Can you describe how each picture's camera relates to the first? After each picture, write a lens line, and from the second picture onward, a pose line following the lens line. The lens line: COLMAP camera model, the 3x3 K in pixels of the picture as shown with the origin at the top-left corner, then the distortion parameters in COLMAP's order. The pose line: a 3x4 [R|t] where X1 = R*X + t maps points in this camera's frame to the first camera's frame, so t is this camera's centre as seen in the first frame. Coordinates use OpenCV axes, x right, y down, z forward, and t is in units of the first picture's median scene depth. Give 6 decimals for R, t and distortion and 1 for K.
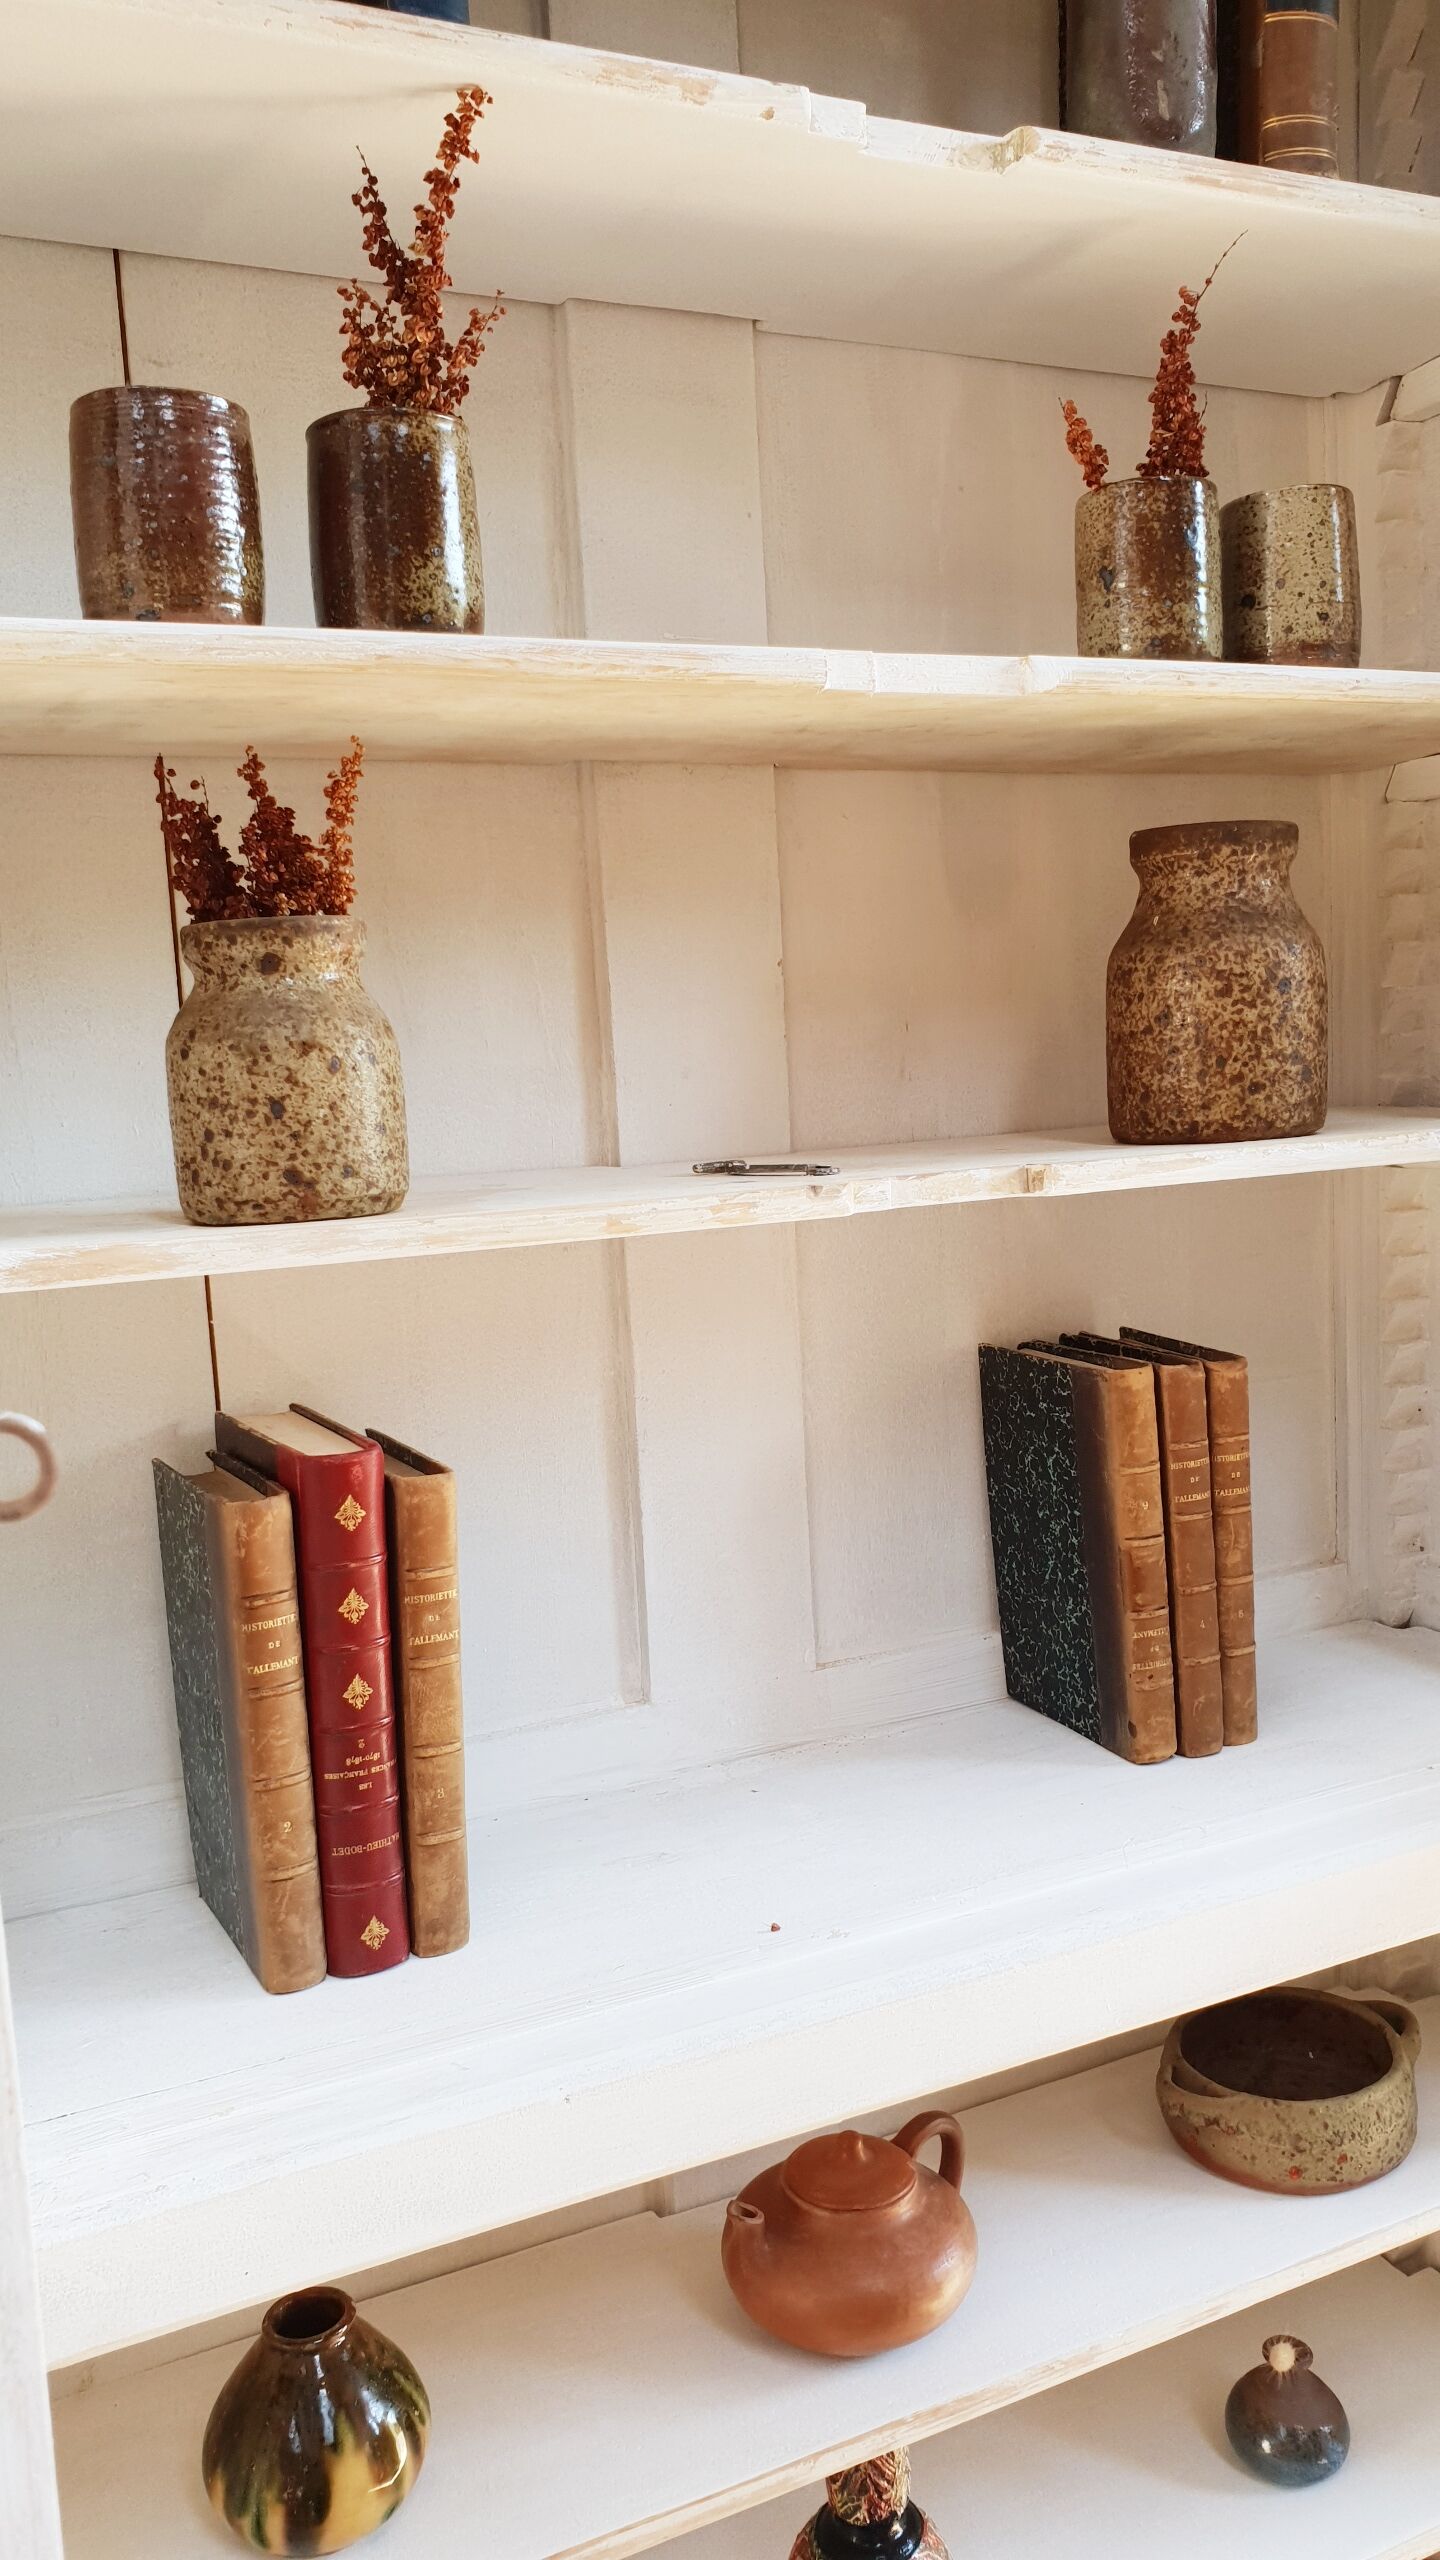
lens RADIAL K [[2013.4, 0, 730.6], [0, 2013.4, 1293.3], [0, 0, 1]] dist [-0.008352, 0.040224]
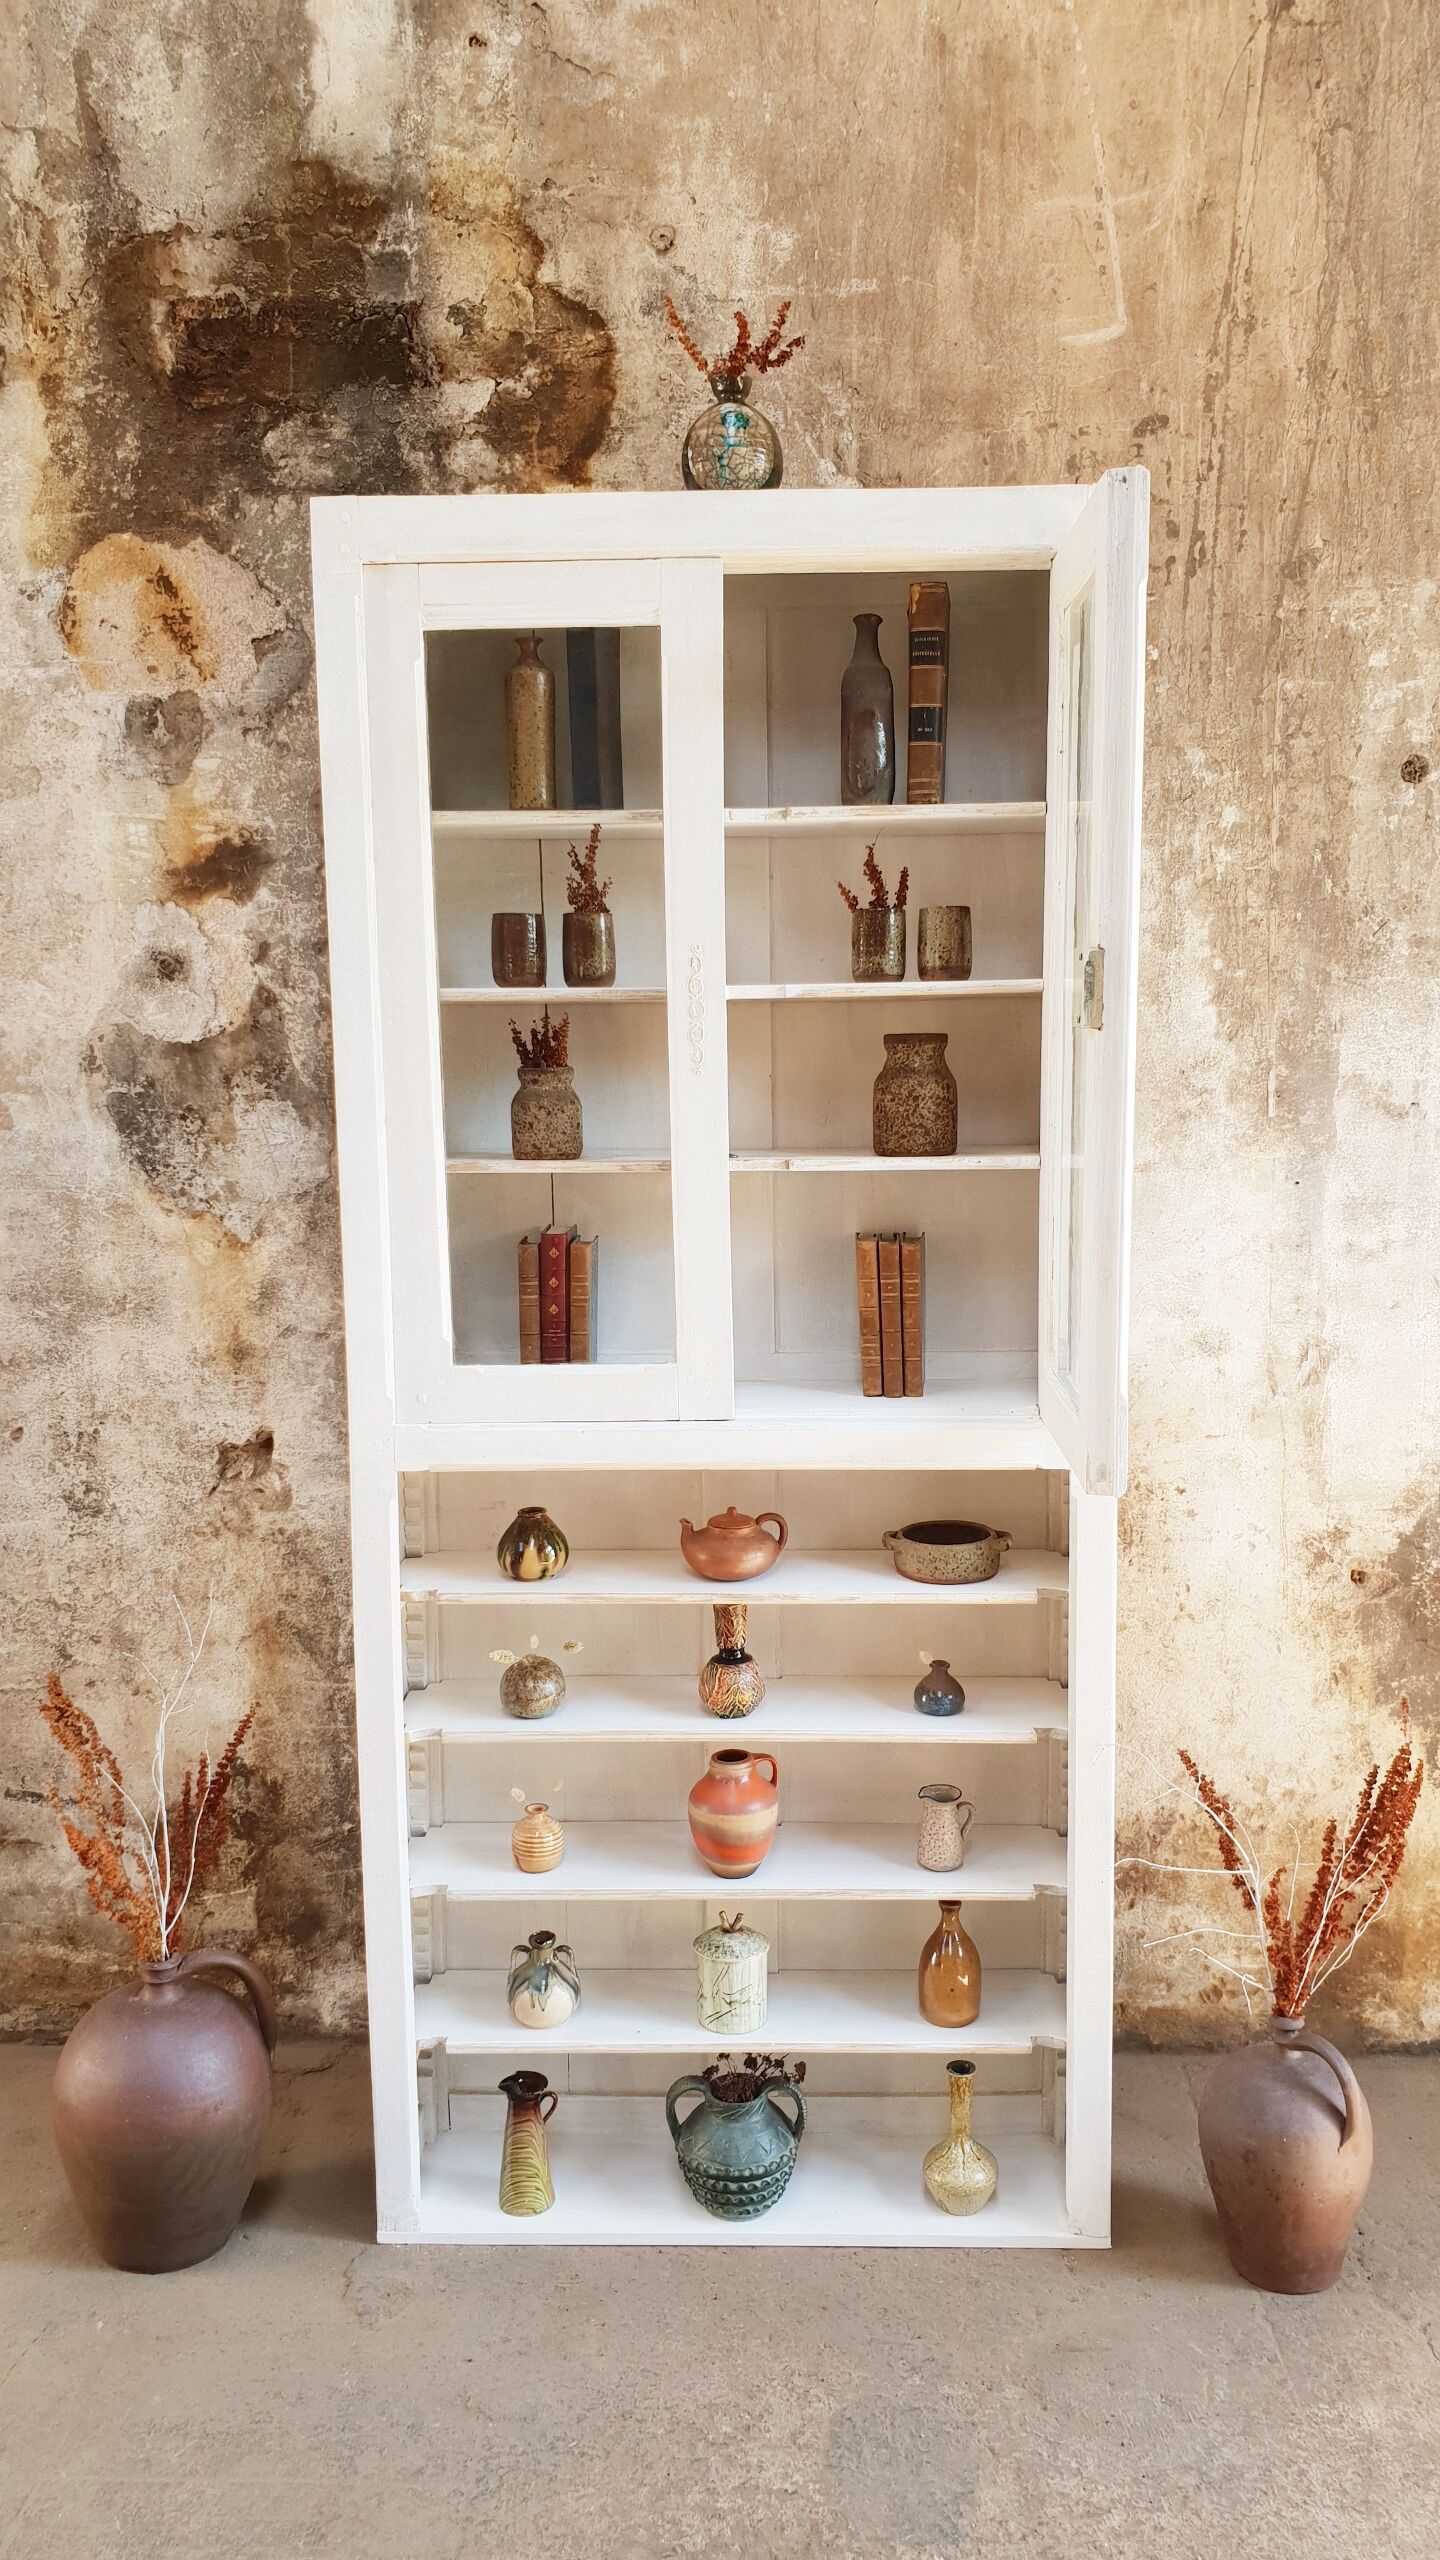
lens RADIAL K [[2013.4, 0, 736.5], [0, 2013.4, 1284.5], [0, 0, 1]] dist [-0.008352, 0.040224]
pose [[0.888546, 0.099911, -0.447775, 1.260210], [-0.092086, 0.994976, 0.039276, 0.008195], [0.449450, 0.006335, 0.893283, -1.432077]]
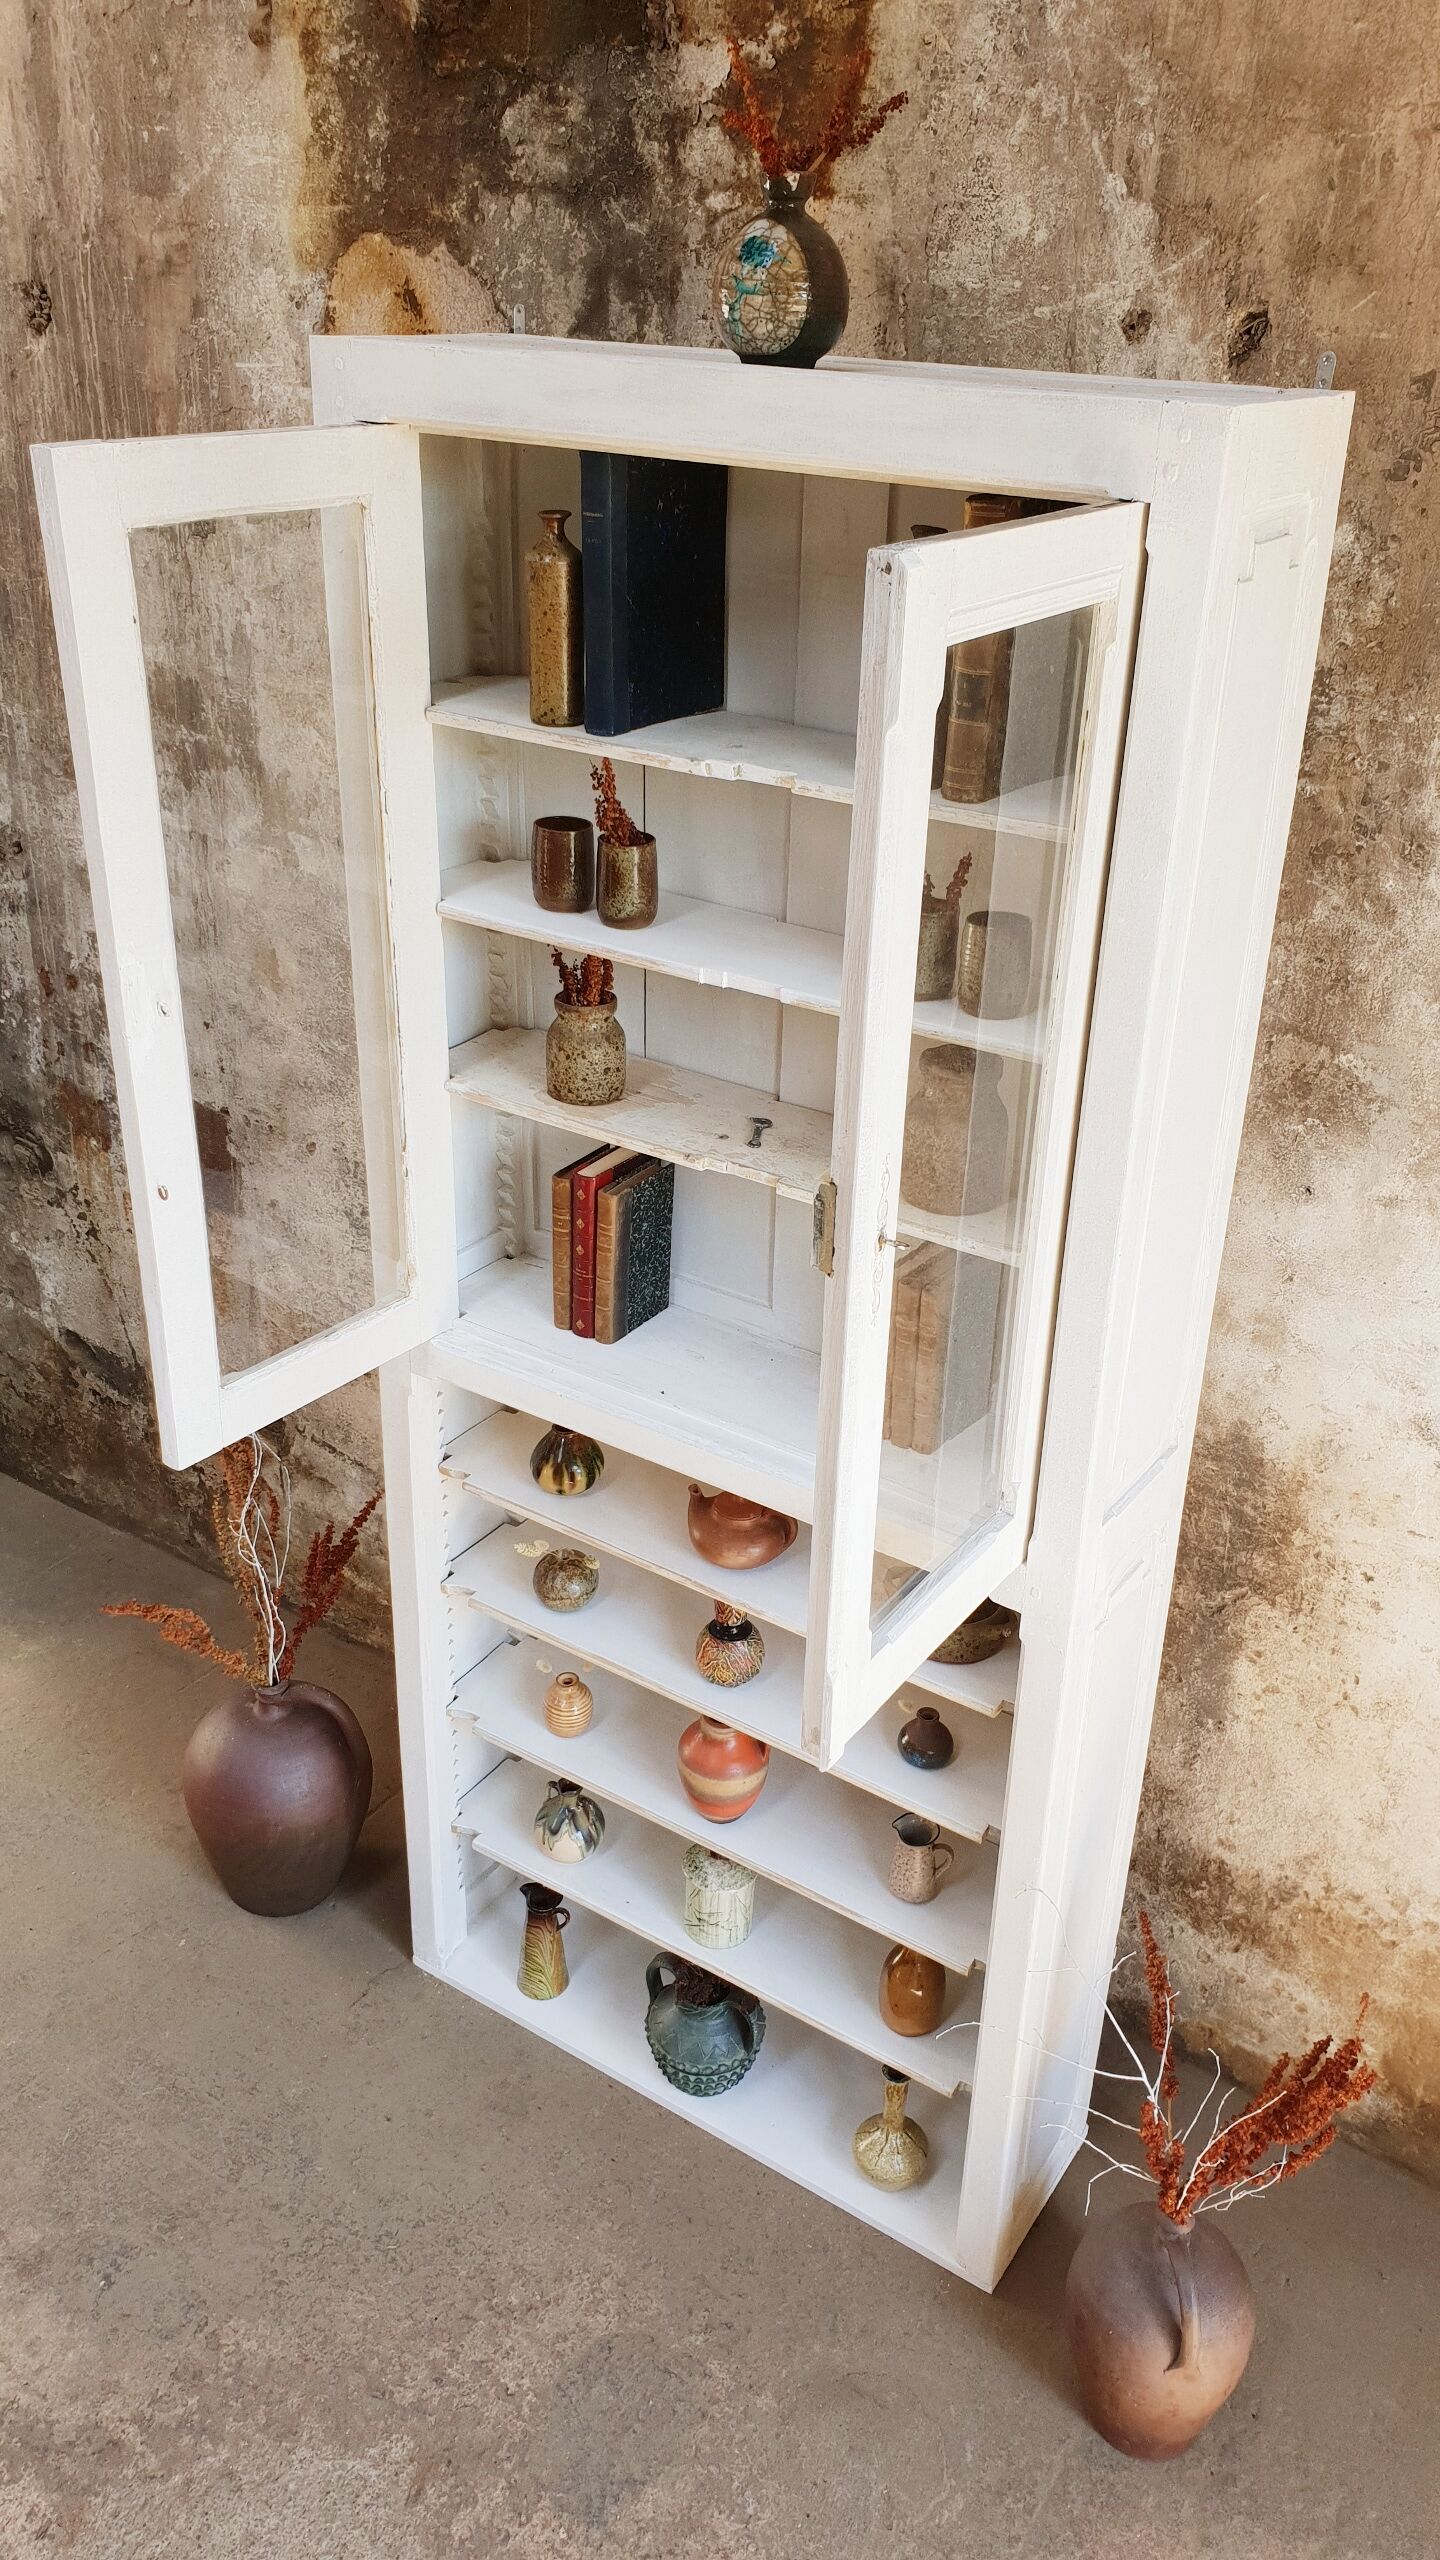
lens RADIAL K [[2013.4, 0, 753.5], [0, 2013.4, 1278.0], [0, 0, 1]] dist [-0.008352, 0.040224]
pose [[0.516063, 0.451420, -0.727941, 1.786582], [-0.168438, 0.886741, 0.430486, -0.910636], [0.839826, -0.099545, 0.533651, -0.297801]]
